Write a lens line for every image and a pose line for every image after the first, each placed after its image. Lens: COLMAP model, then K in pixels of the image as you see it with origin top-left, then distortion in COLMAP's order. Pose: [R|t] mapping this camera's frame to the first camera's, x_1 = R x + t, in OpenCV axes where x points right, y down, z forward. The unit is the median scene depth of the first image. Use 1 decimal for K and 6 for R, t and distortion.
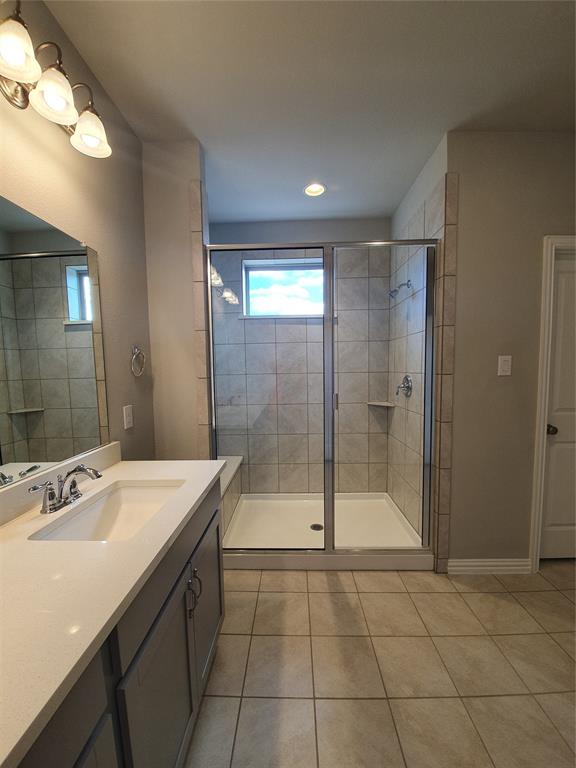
lens RADIAL K [[303.8, 0, 287.3], [0, 303.8, 389.6], [0, 0, 1]] dist [0.010882, -0.016603]
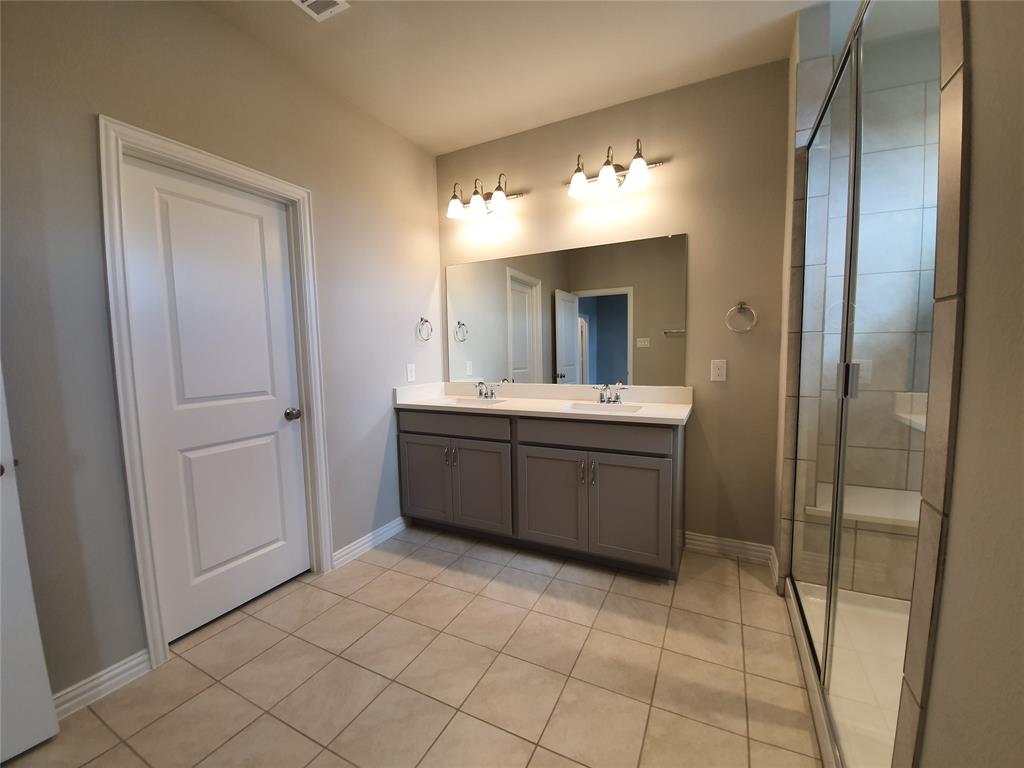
lens RADIAL K [[405.1, 0, 520.9], [0, 405.1, 385.5], [0, 0, 1]] dist [0.010882, -0.016603]
pose [[-0.420235, 0.102259, -0.901635, 0.910661], [-0.040307, 0.990546, 0.131129, -0.014232], [0.906520, 0.091447, -0.412140, 0.825232]]
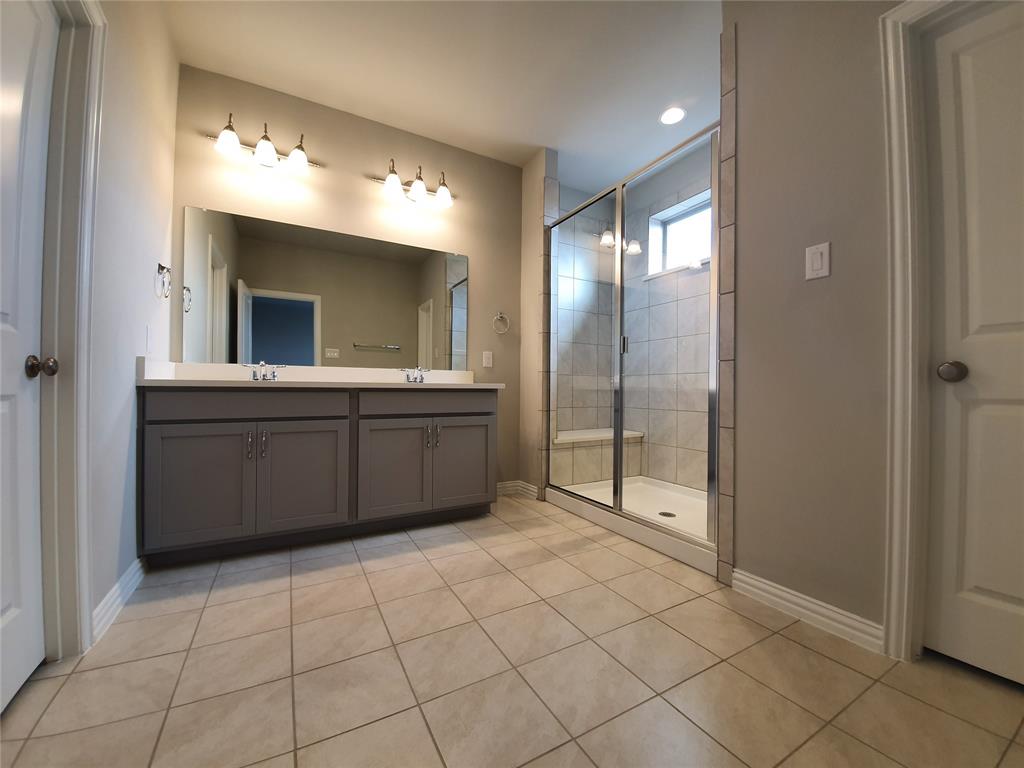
lens RADIAL K [[405.1, 0, 520.9], [0, 405.1, 385.5], [0, 0, 1]] dist [0.010882, -0.016603]
pose [[0.519419, 0.012997, -0.854421, 1.069691], [-0.077162, 0.996513, -0.031750, 0.229129], [0.851029, 0.082420, 0.518610, 0.106987]]
